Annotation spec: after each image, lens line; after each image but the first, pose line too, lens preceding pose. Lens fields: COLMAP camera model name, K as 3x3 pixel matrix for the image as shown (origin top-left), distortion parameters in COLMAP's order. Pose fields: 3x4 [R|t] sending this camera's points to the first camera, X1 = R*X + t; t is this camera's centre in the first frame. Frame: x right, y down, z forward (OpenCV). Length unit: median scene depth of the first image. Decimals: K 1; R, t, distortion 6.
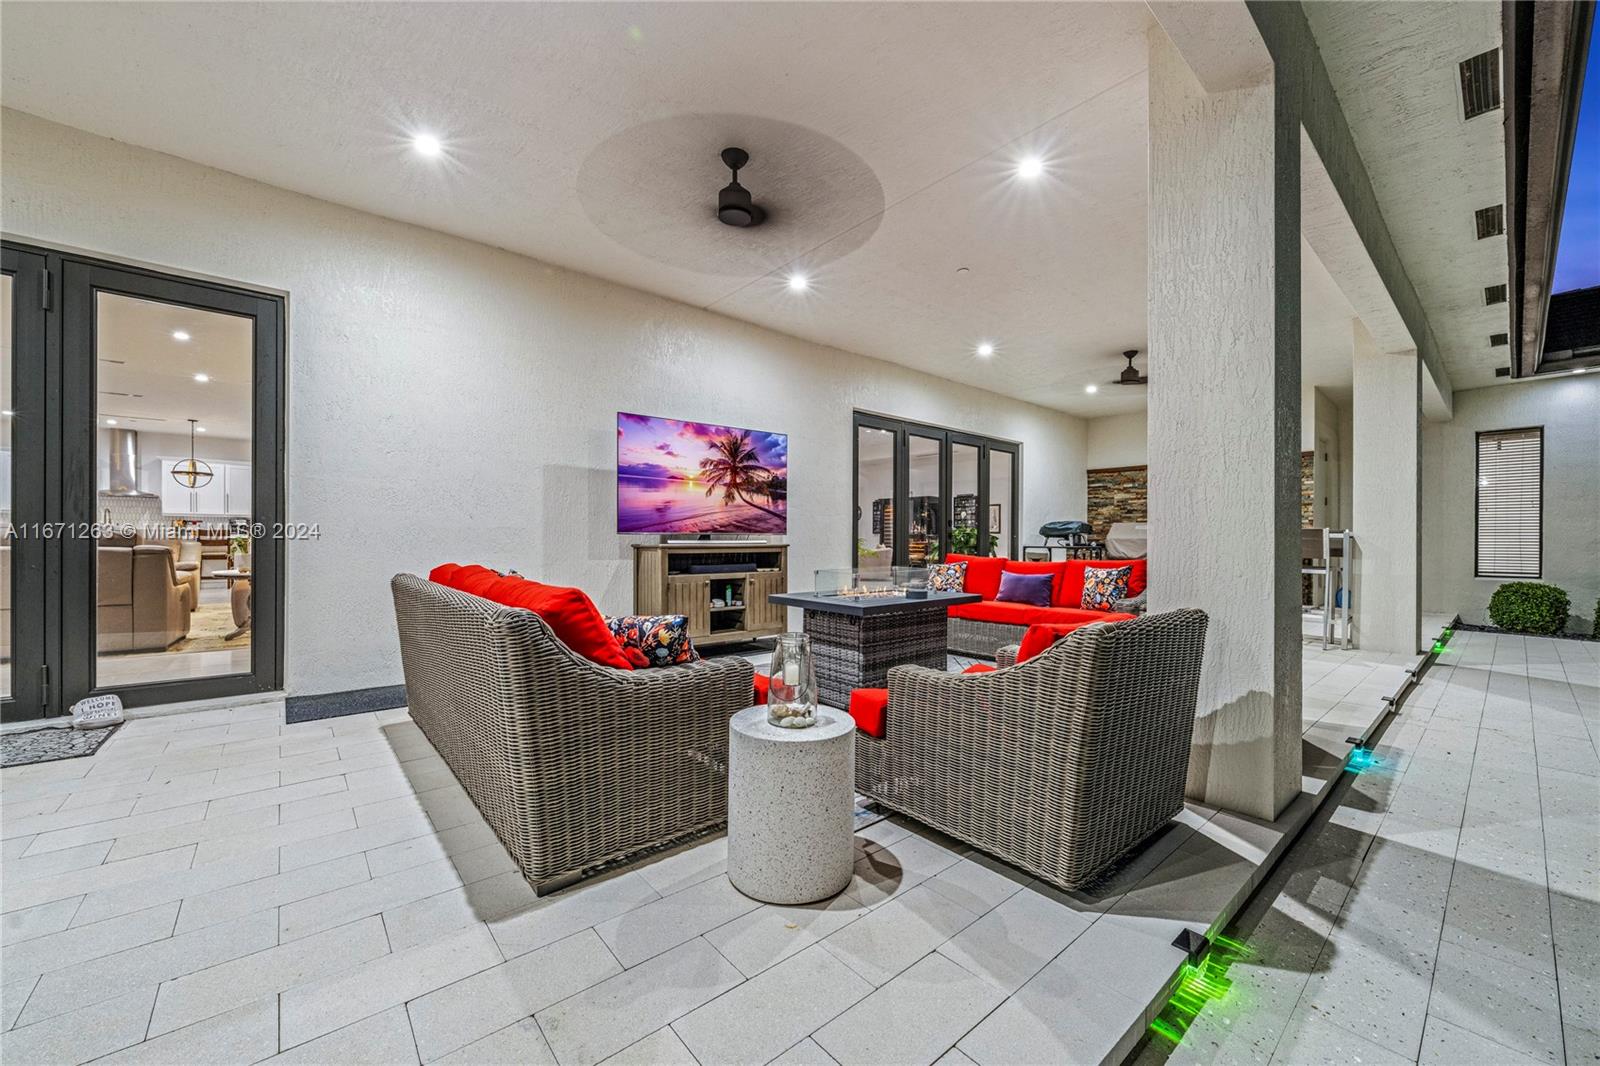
lens RADIAL K [[611.1, 0, 796.8], [0, 611.1, 539.6], [0, 0, 1]] dist [0.000478, 0.000394]
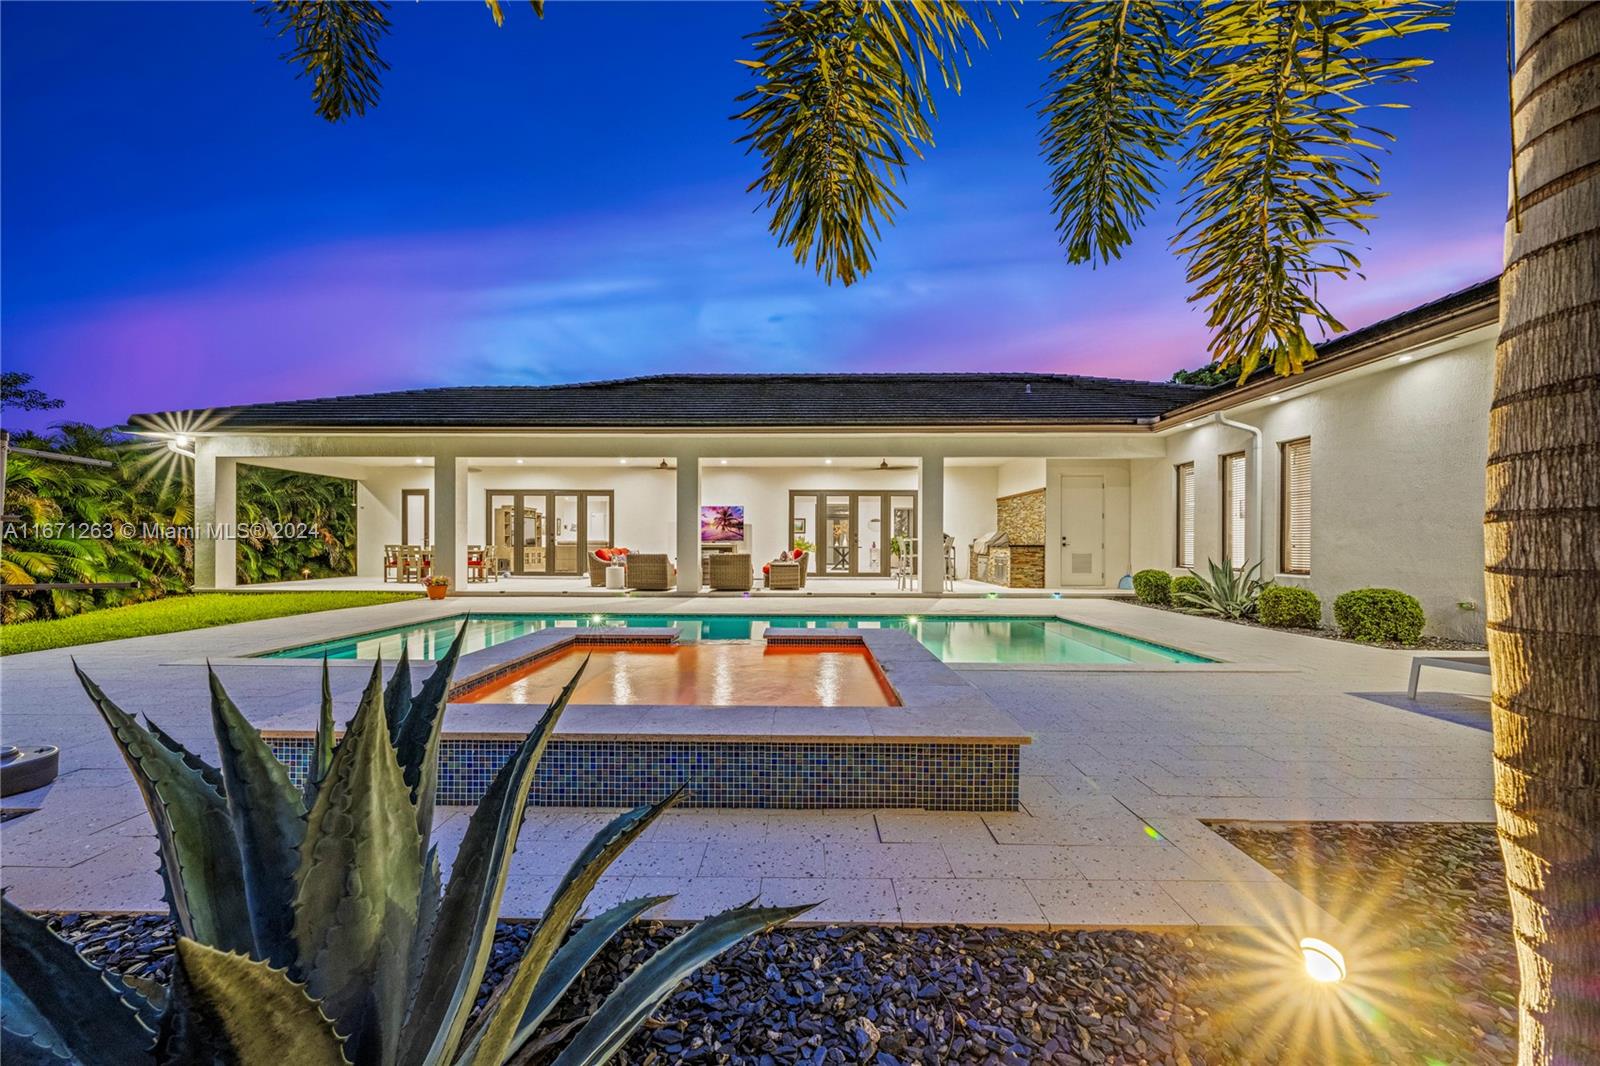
lens RADIAL K [[572.1, 0, 794.7], [0, 572.1, 540.9], [0, 0, 1]] dist [-0.000018, 0.000624]
pose [[0.747814, -0.008166, -0.663858, 2.074269], [0.000570, 0.999932, -0.011658, 0.023064], [0.663908, 0.008339, 0.747768, -0.907772]]
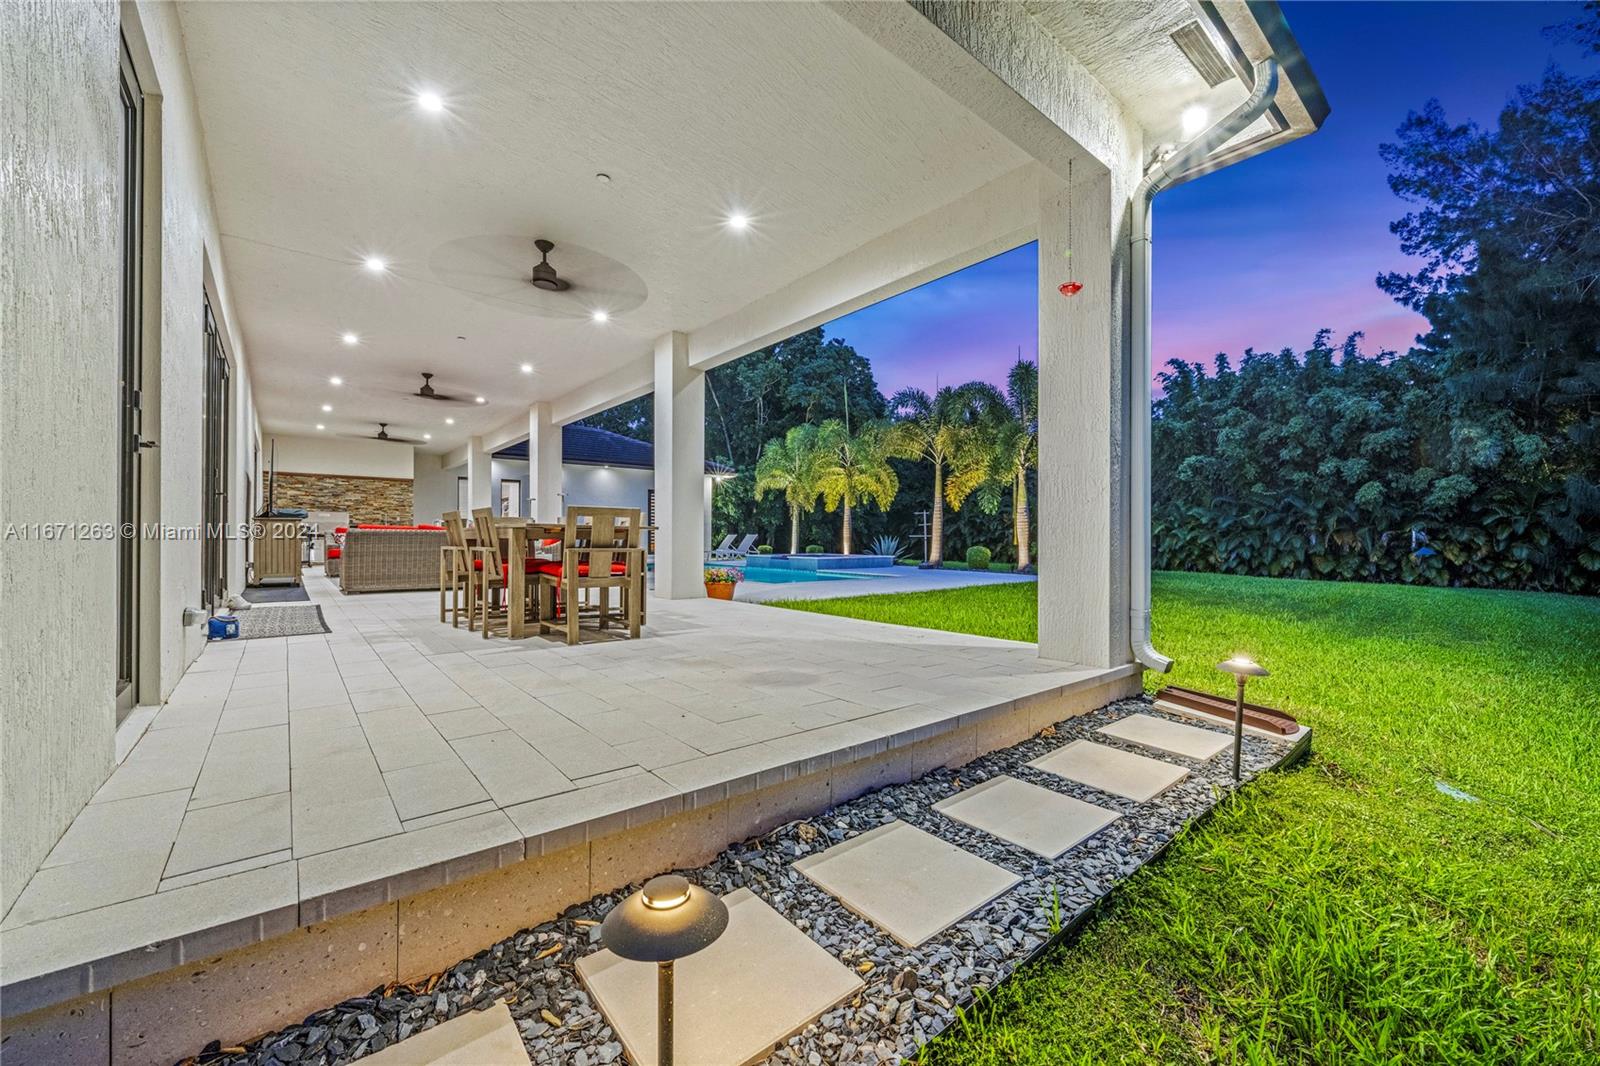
lens RADIAL K [[623.6, 0, 797.2], [0, 623.6, 532.1], [0, 0, 1]] dist [0.006710, 0.000073]
pose [[0.018577, 0.005062, 0.999815, -1.740223], [-0.003184, 0.999982, -0.005004, 0.049644], [-0.999822, -0.003091, 0.018593, -0.418964]]
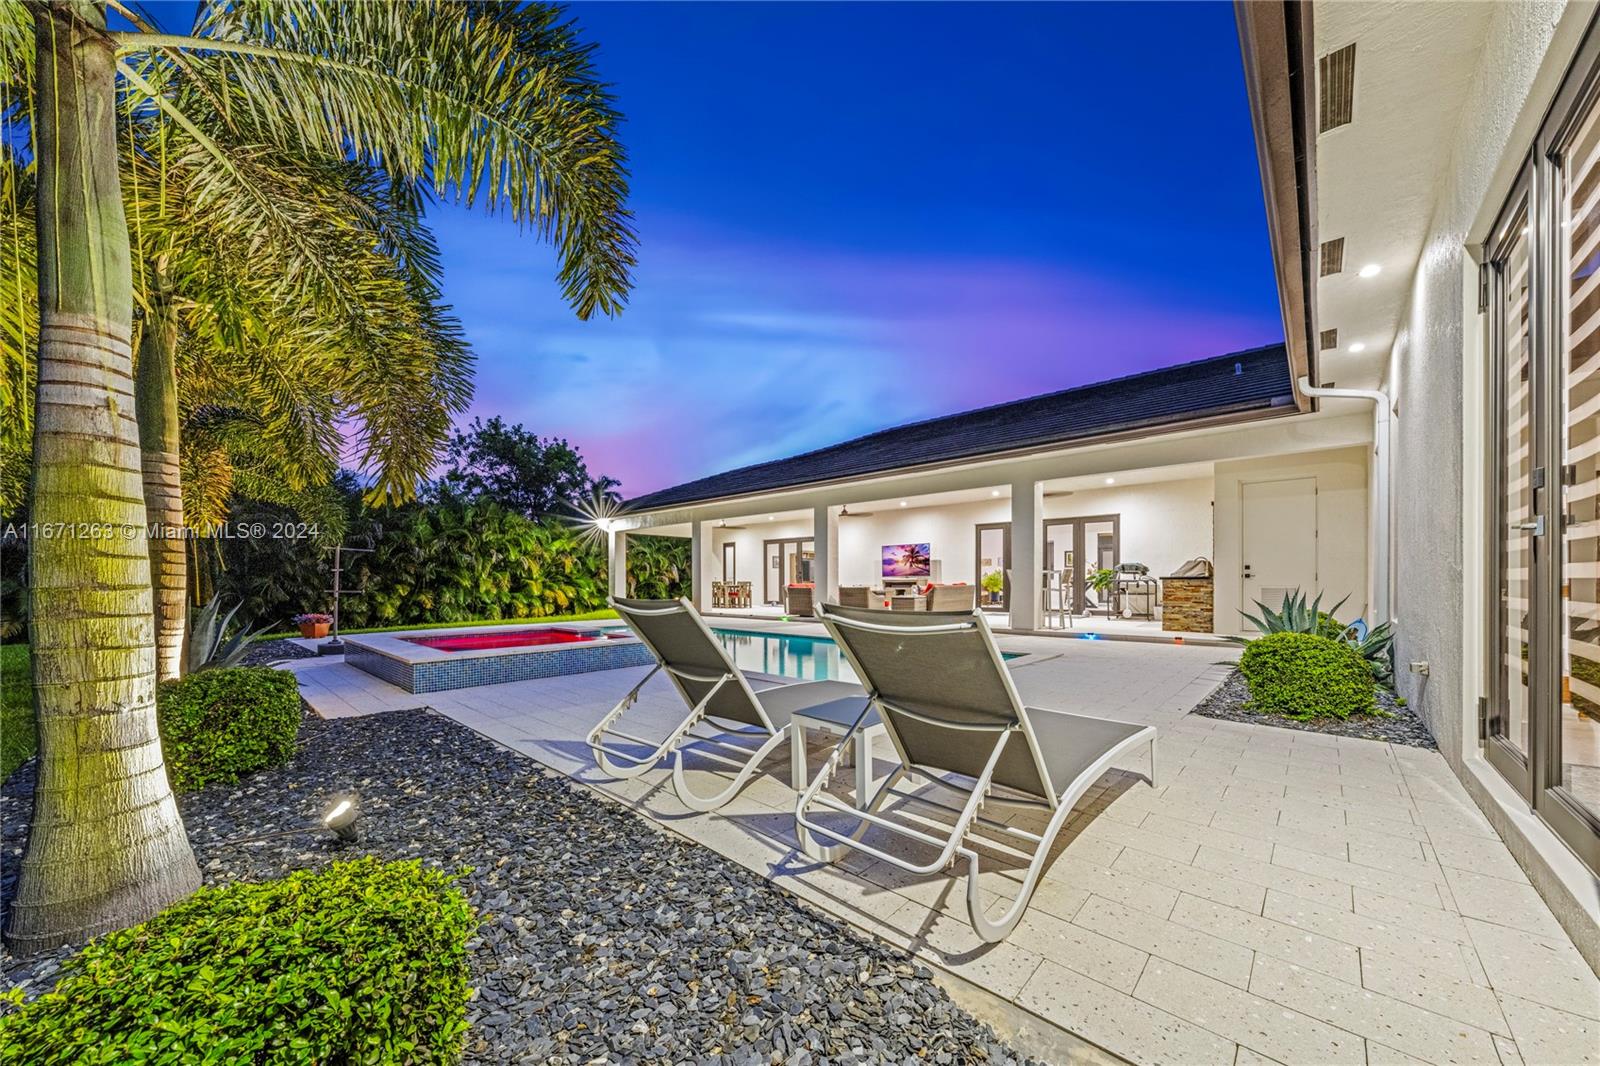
lens RADIAL K [[572.1, 0, 801.5], [0, 572.1, 591.0], [0, 0, 1]] dist [-0.000018, 0.000624]
pose [[0.127561, 0.009730, -0.991783, 2.900626], [0.001588, 0.999949, 0.010015, 0.036549], [0.991829, -0.002853, 0.127539, 0.013555]]
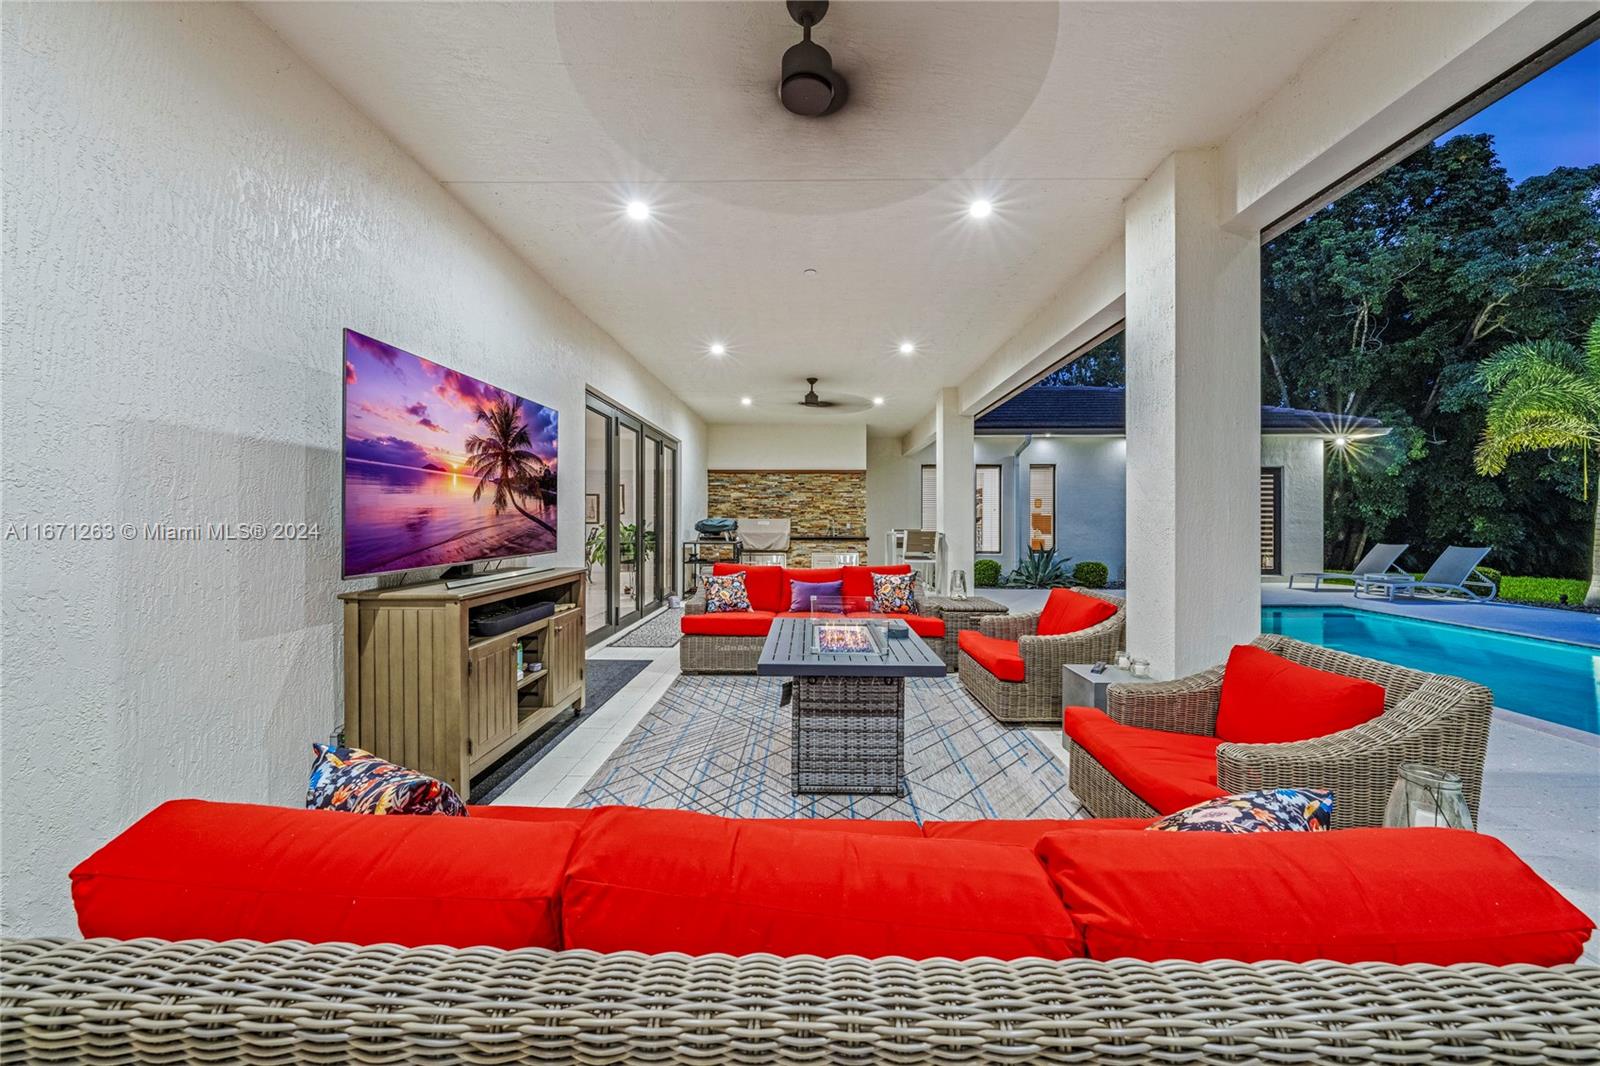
lens RADIAL K [[572.1, 0, 810.0], [0, 572.1, 517.1], [0, 0, 1]] dist [-0.000018, 0.000624]
pose [[0.648635, 0.000738, 0.761100, -0.352285], [0.000739, 0.999998, -0.001600, -0.051497], [-0.761100, 0.001600, 0.648633, 0.377507]]
